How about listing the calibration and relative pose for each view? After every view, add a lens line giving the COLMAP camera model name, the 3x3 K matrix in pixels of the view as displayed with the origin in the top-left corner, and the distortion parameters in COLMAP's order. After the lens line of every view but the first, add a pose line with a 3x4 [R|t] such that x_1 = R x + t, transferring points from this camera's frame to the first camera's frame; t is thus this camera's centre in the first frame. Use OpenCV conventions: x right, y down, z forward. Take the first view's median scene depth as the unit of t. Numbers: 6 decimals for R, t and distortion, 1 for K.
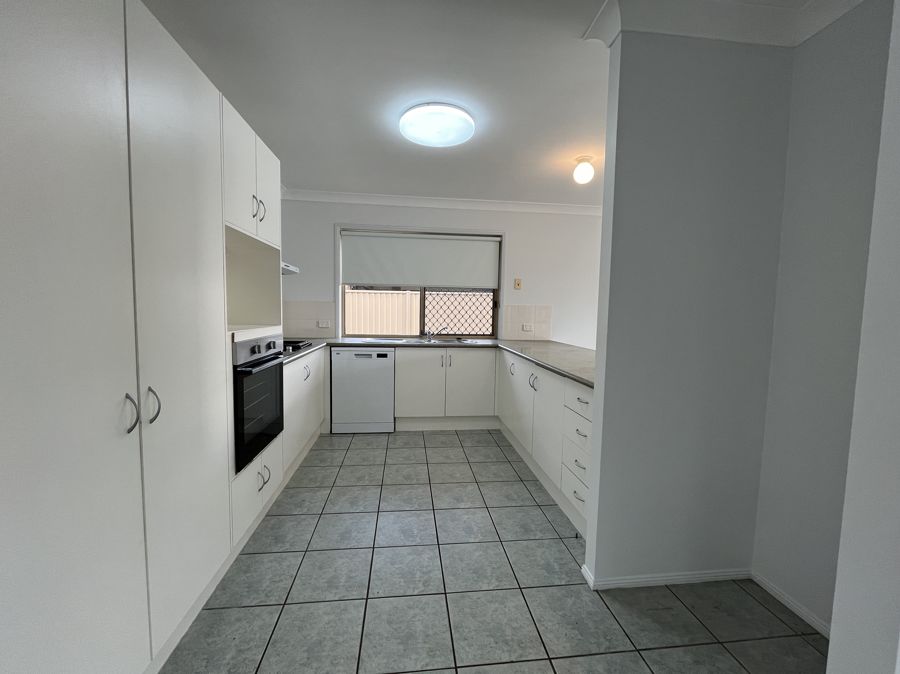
lens RADIAL K [[366.2, 0, 446.6], [0, 366.2, 334.6], [0, 0, 1]] dist [-0.004258, 0.000415]
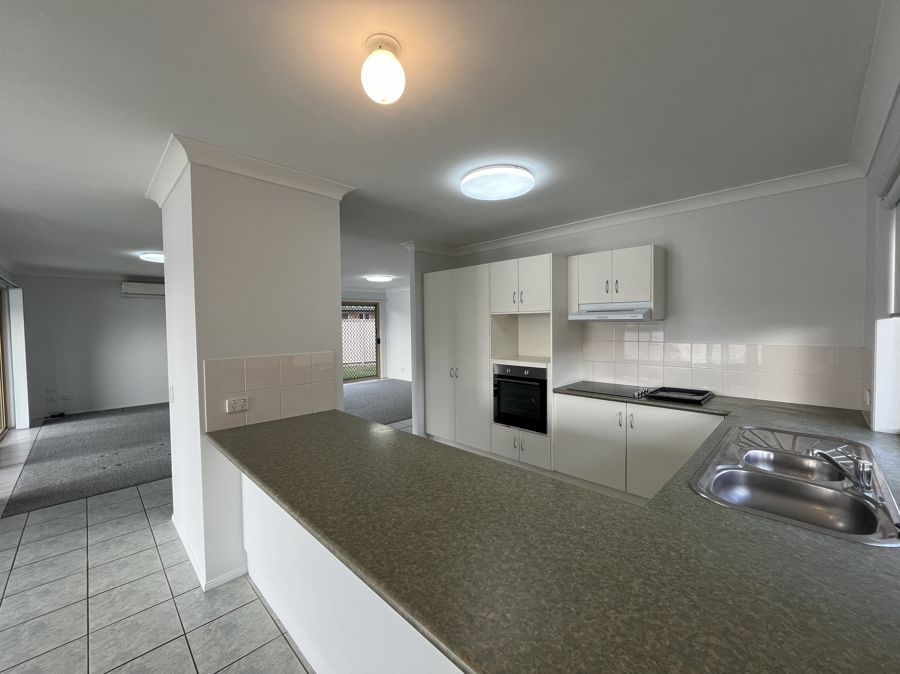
lens RADIAL K [[366.2, 0, 446.2], [0, 366.2, 338.2], [0, 0, 1]] dist [-0.004258, 0.000415]
pose [[-0.785179, 0.016366, -0.619053, 0.607395], [-0.045371, 0.995444, 0.083863, -0.177320], [0.617605, 0.093935, -0.780859, 1.467901]]
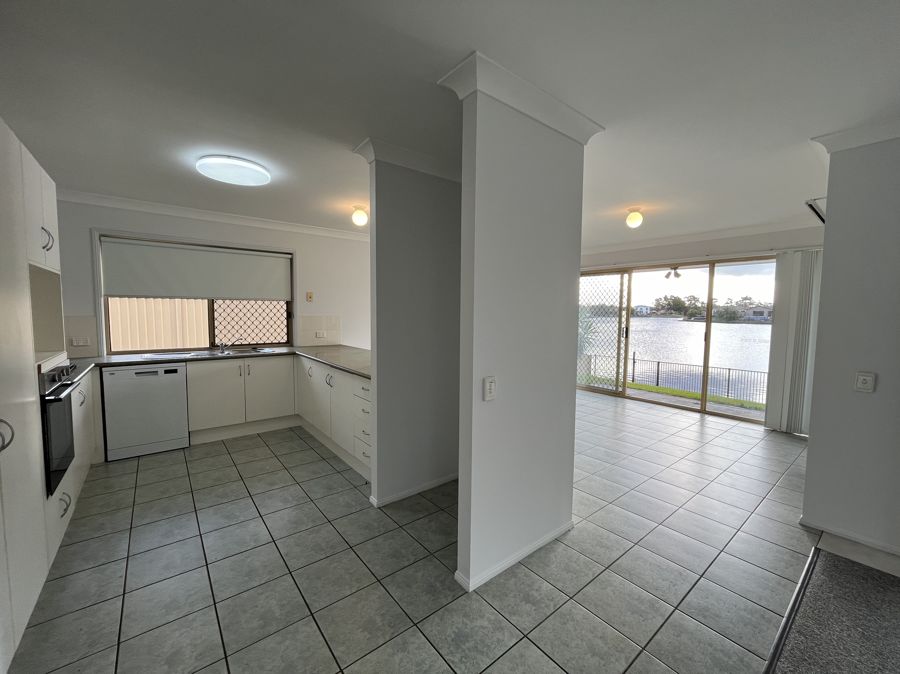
lens RADIAL K [[366.2, 0, 447.8], [0, 366.2, 338.8], [0, 0, 1]] dist [-0.004258, 0.000415]
pose [[0.846009, -0.050967, 0.530727, -0.078934], [0.042922, 0.998700, 0.027488, -0.031553], [-0.531438, -0.000475, 0.847097, -0.283849]]
